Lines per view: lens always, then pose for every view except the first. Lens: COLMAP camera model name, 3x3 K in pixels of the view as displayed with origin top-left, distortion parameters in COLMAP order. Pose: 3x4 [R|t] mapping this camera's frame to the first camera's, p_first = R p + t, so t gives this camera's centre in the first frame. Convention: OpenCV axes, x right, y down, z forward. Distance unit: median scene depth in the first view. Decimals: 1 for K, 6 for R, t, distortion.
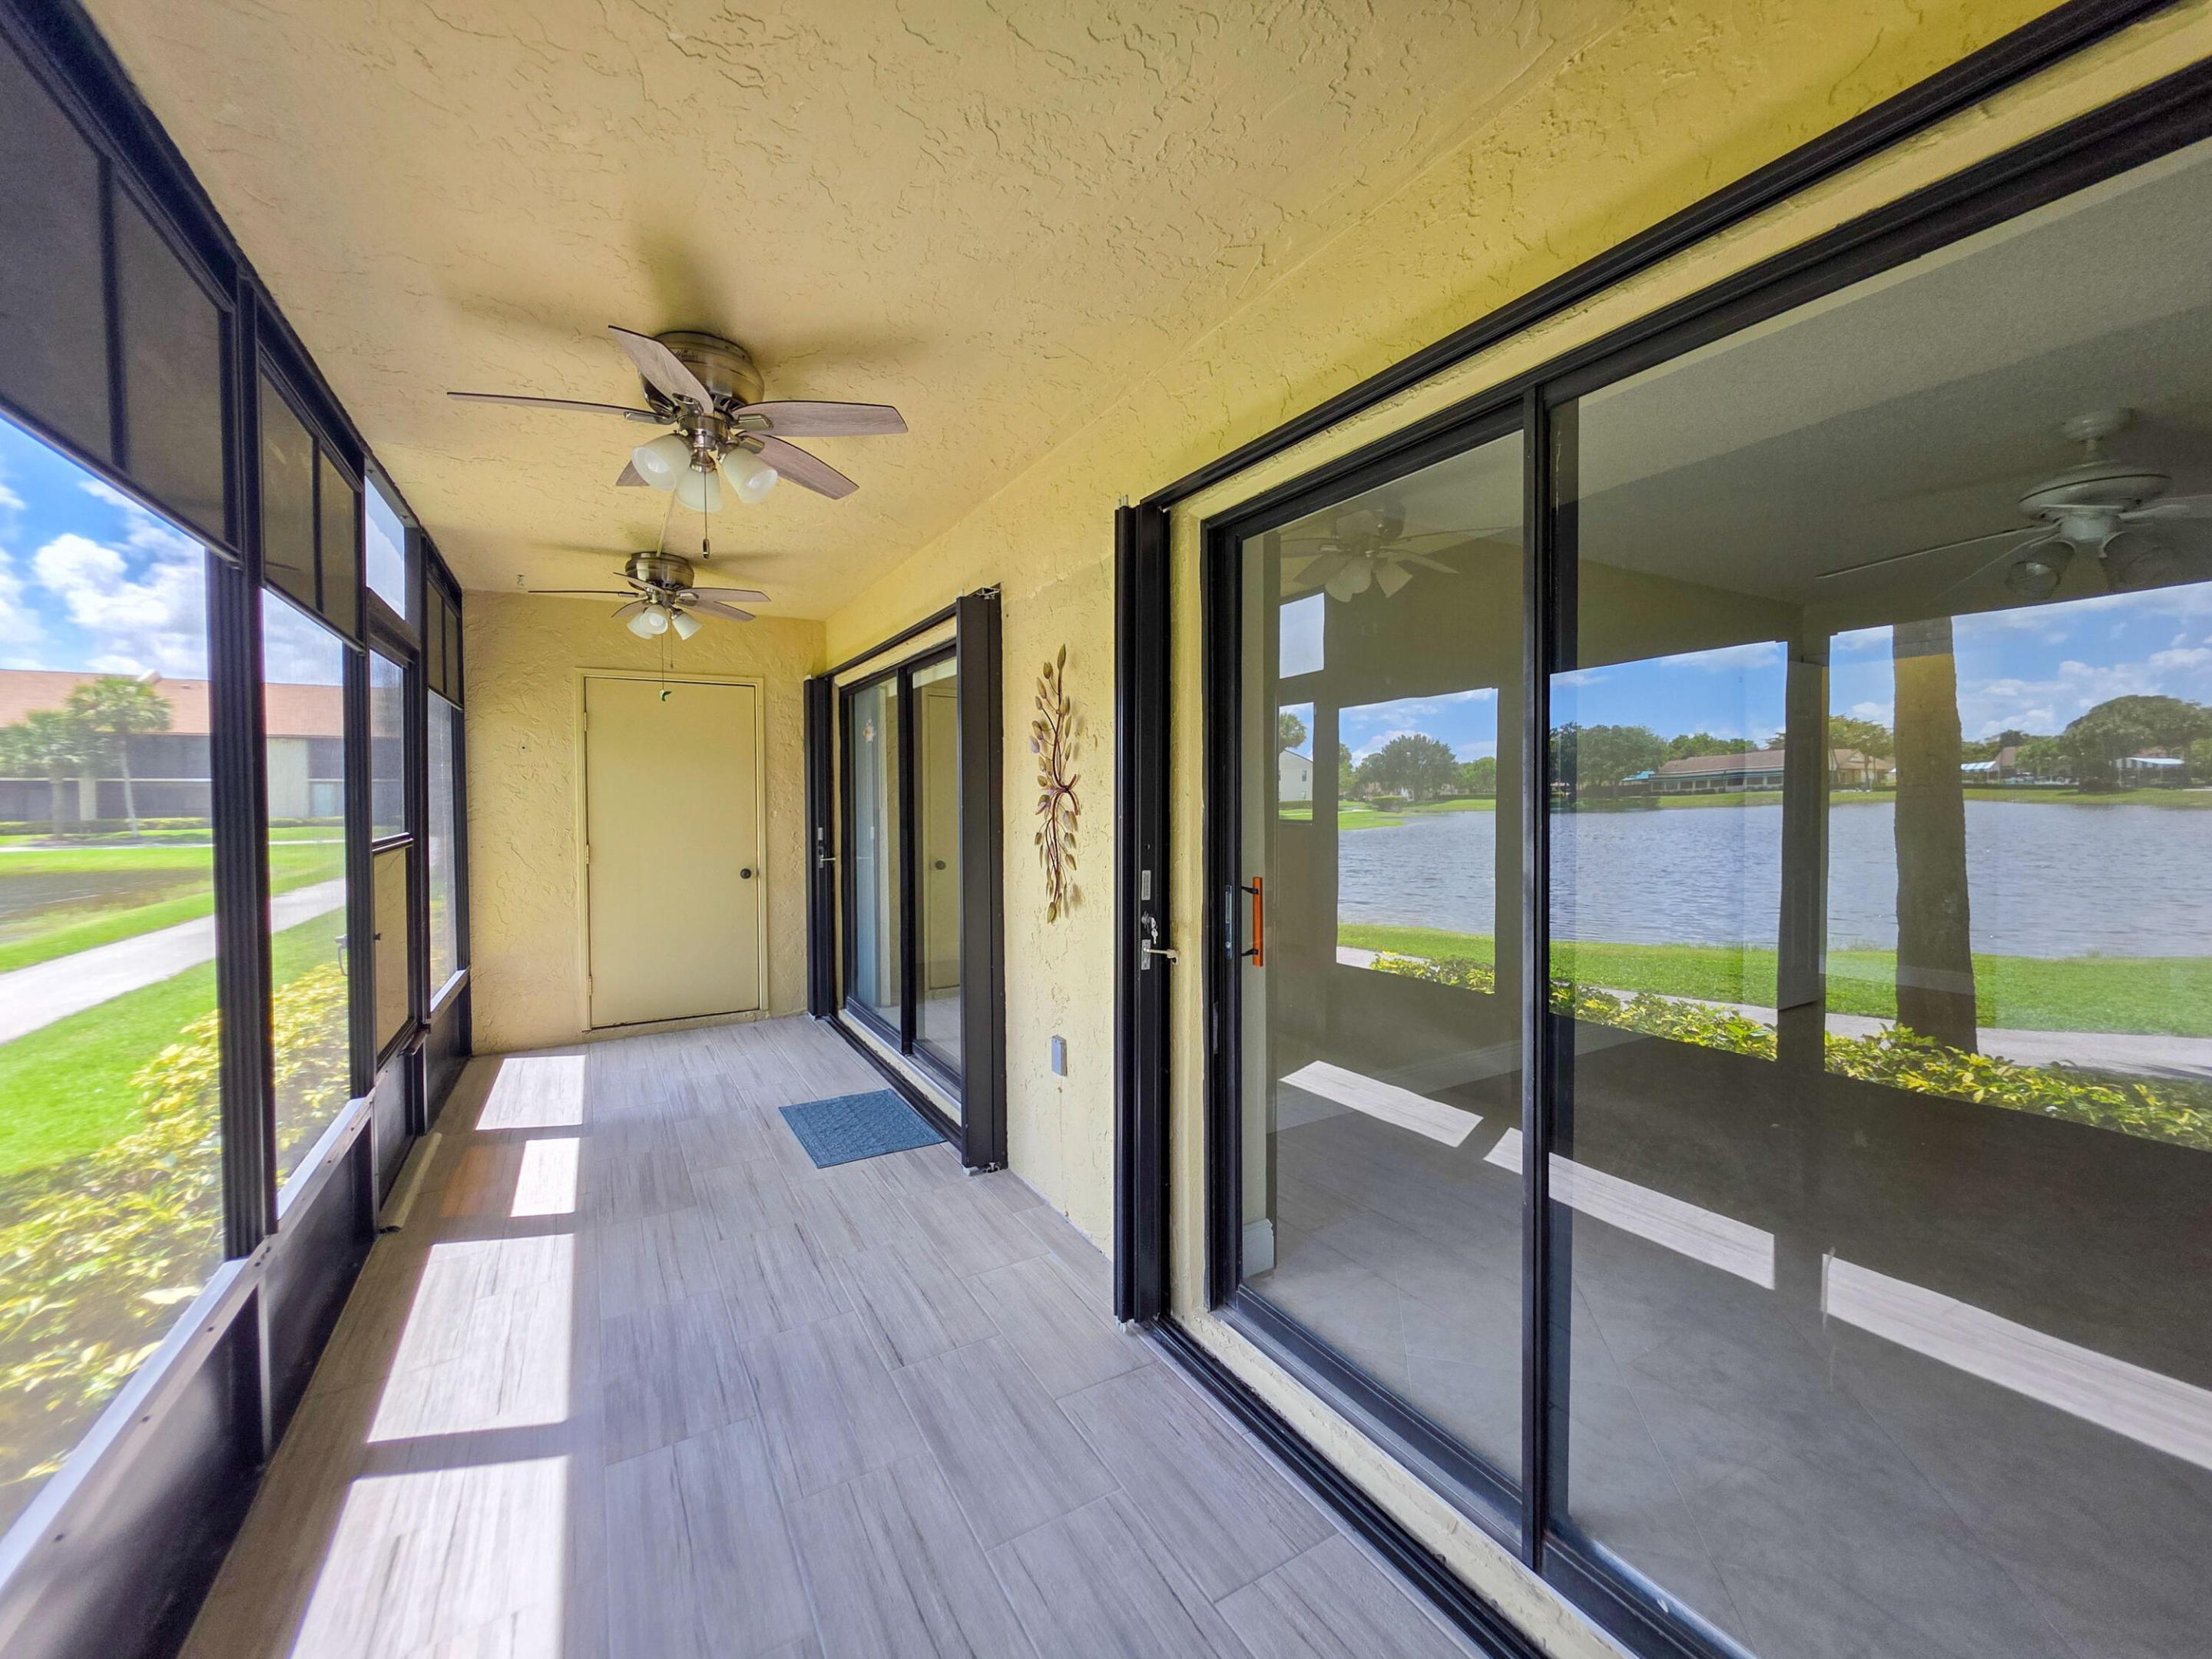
lens RADIAL K [[893.7, 0, 1107.3], [0, 893.7, 819.1], [0, 0, 1]] dist [0.000352, -0.000092]
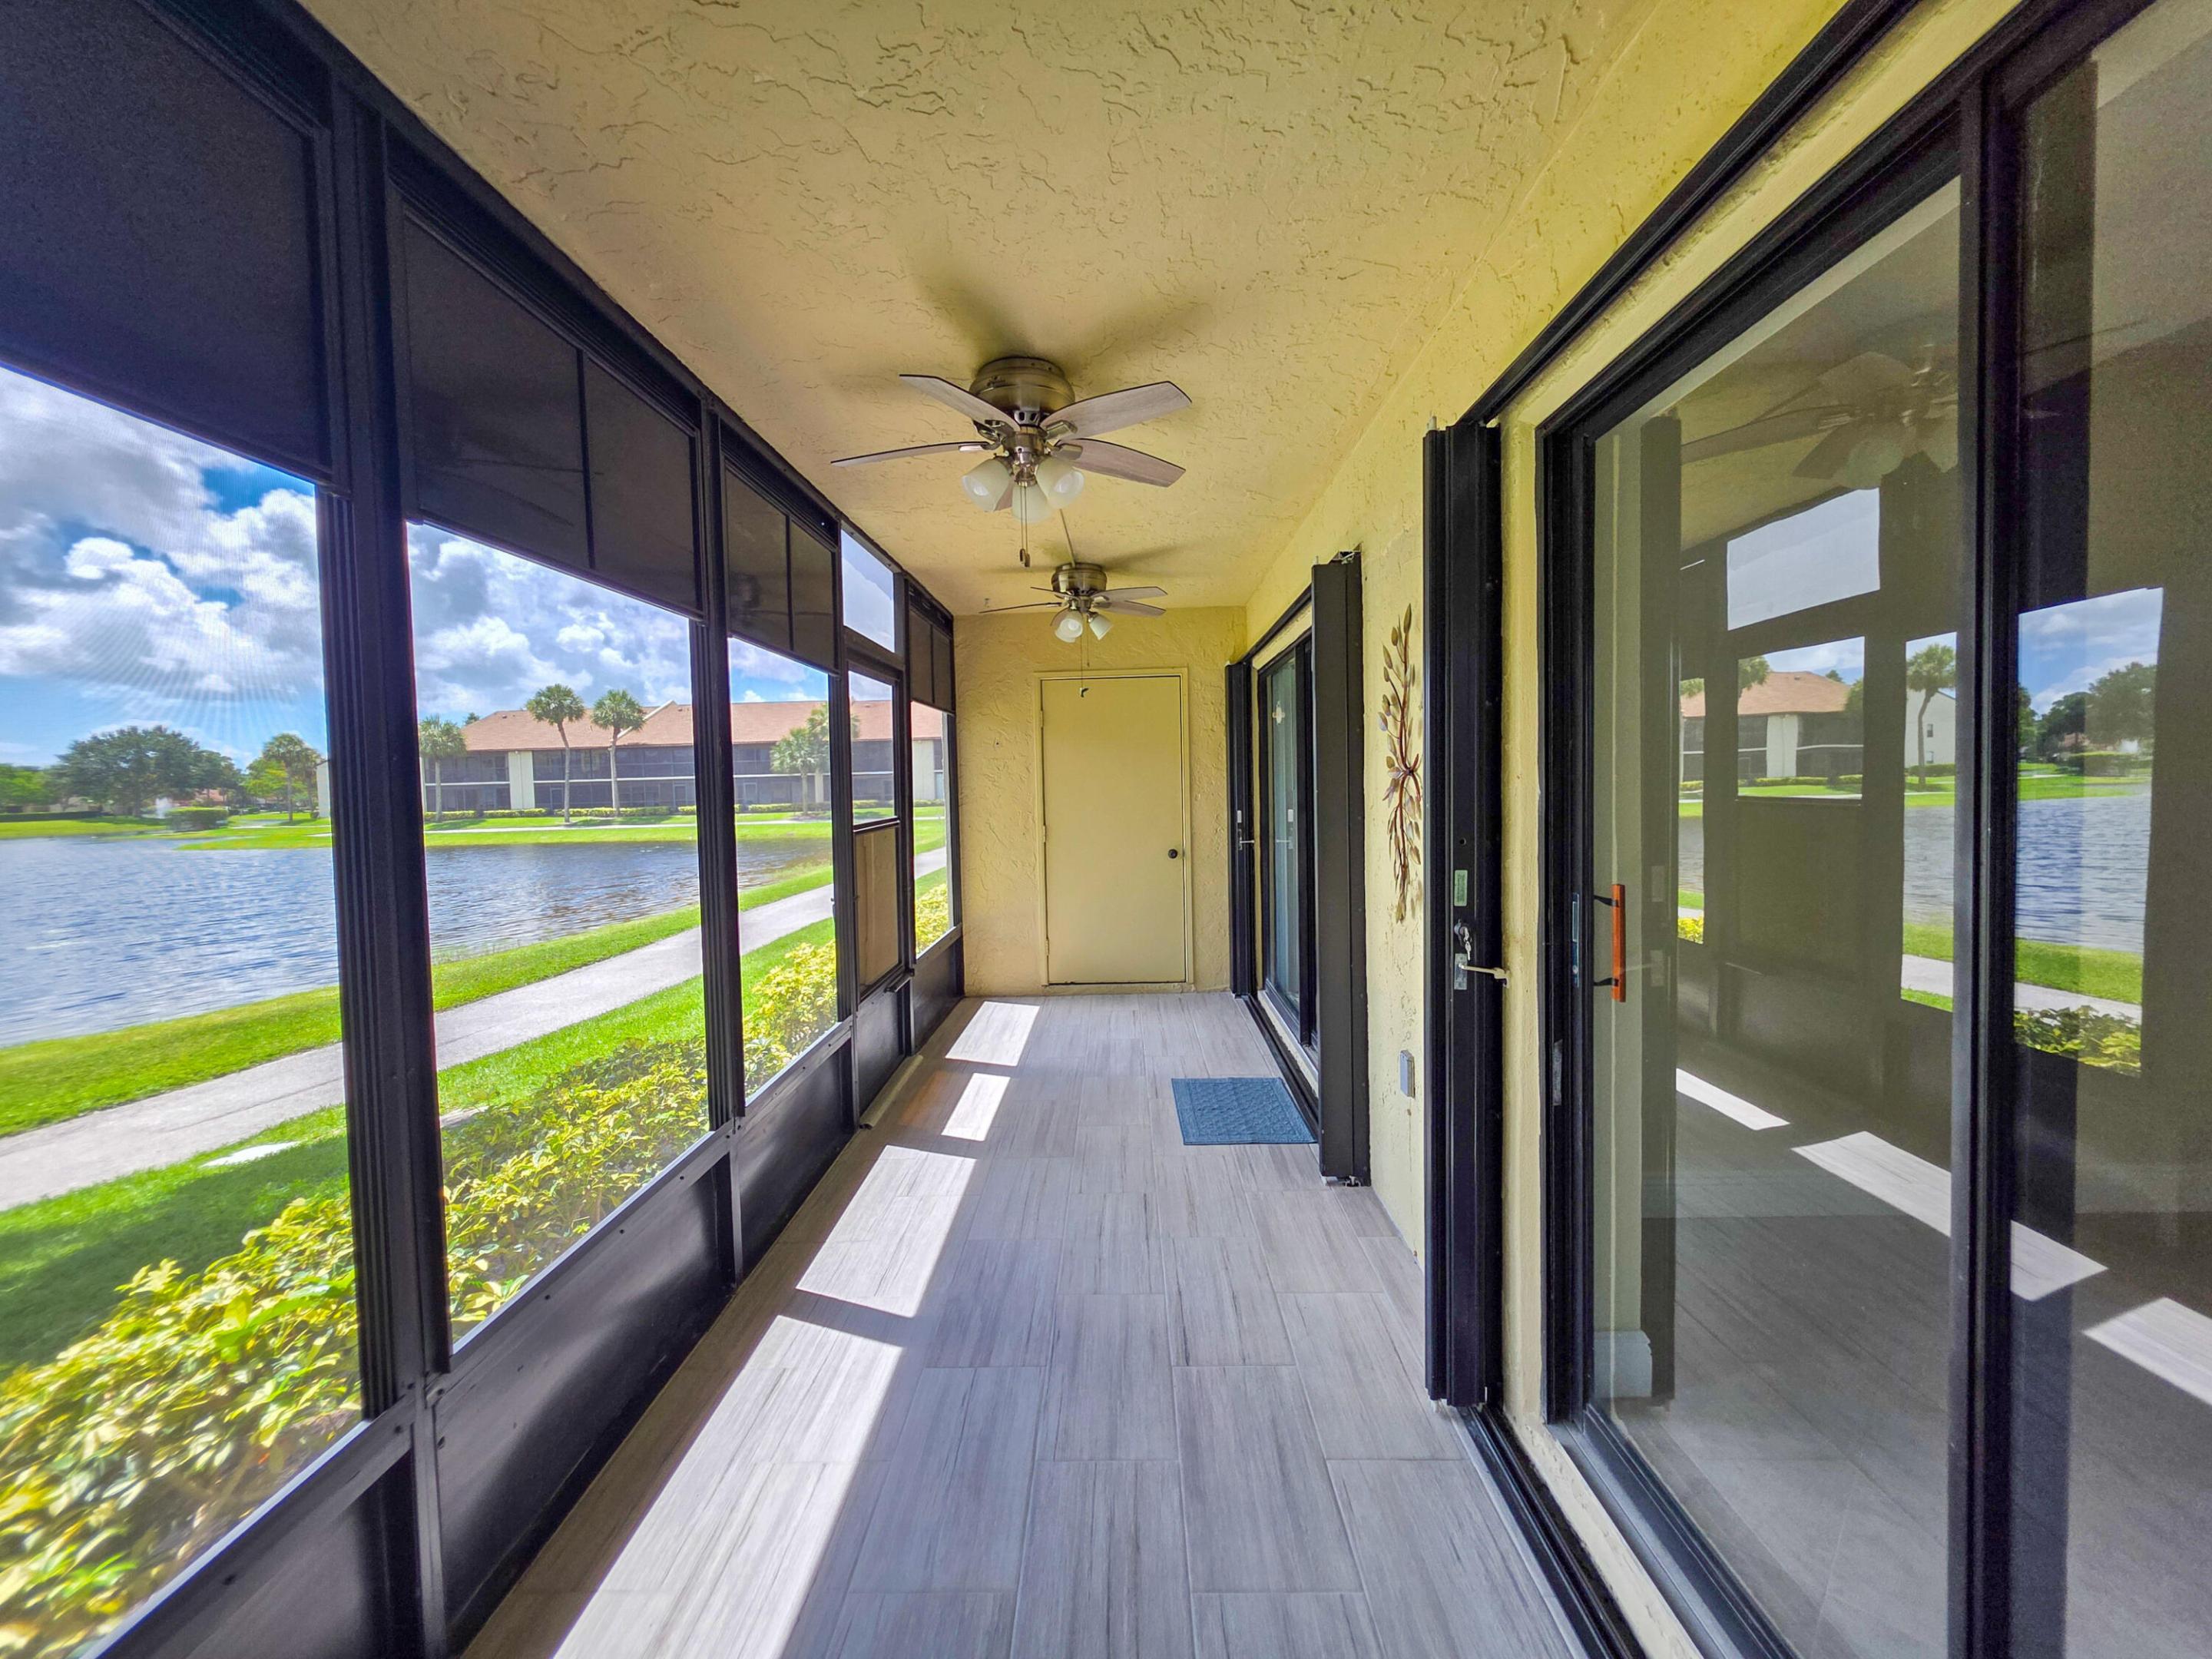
lens RADIAL K [[895.0, 0, 1095.8], [0, 895.0, 820.0], [0, 0, 1]] dist [-0.000341, 0.000519]
pose [[0.847578, 0.006419, -0.530632, 0.156051], [0.006835, 0.999712, 0.023011, -0.008181], [0.530627, -0.023131, 0.847290, 0.096611]]
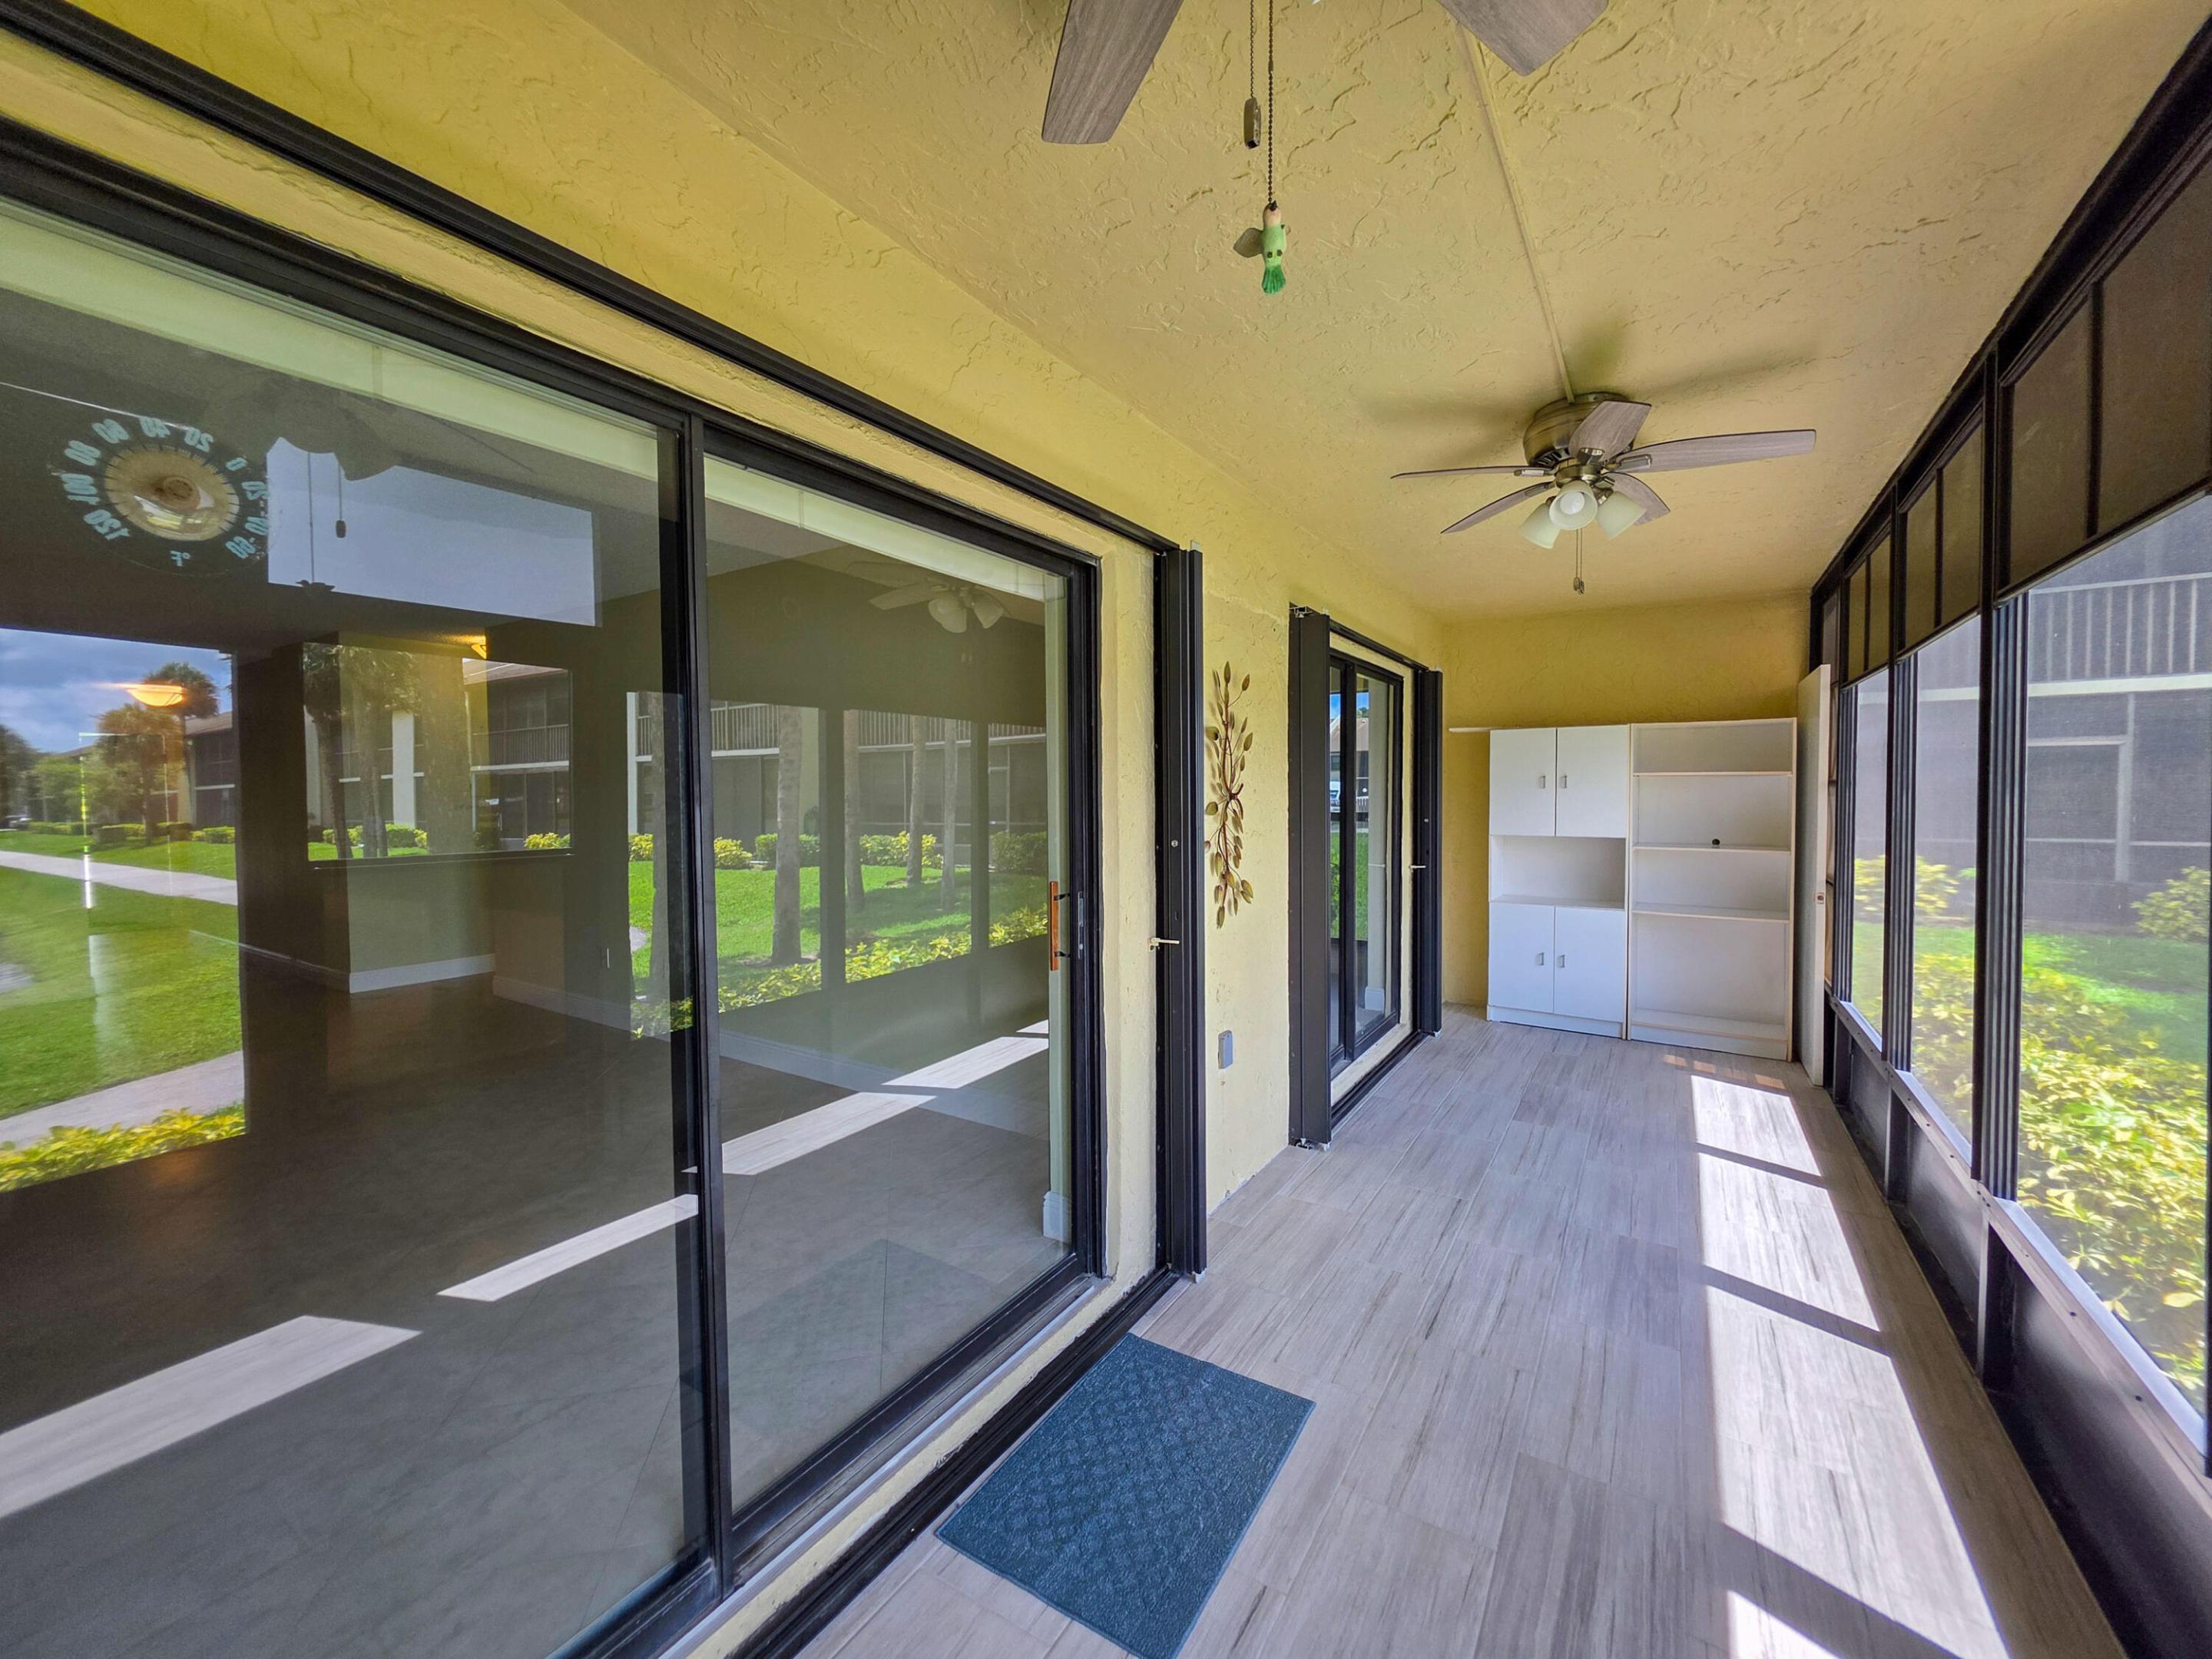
lens RADIAL K [[890.2, 0, 1100.8], [0, 890.2, 807.6], [0, 0, 1]] dist [0.001439, -0.000468]
pose [[-0.456917, -0.006035, 0.889489, -0.937352], [0.031379, 0.999245, 0.022898, -0.049307], [-0.888956, 0.038373, -0.456383, 1.631554]]
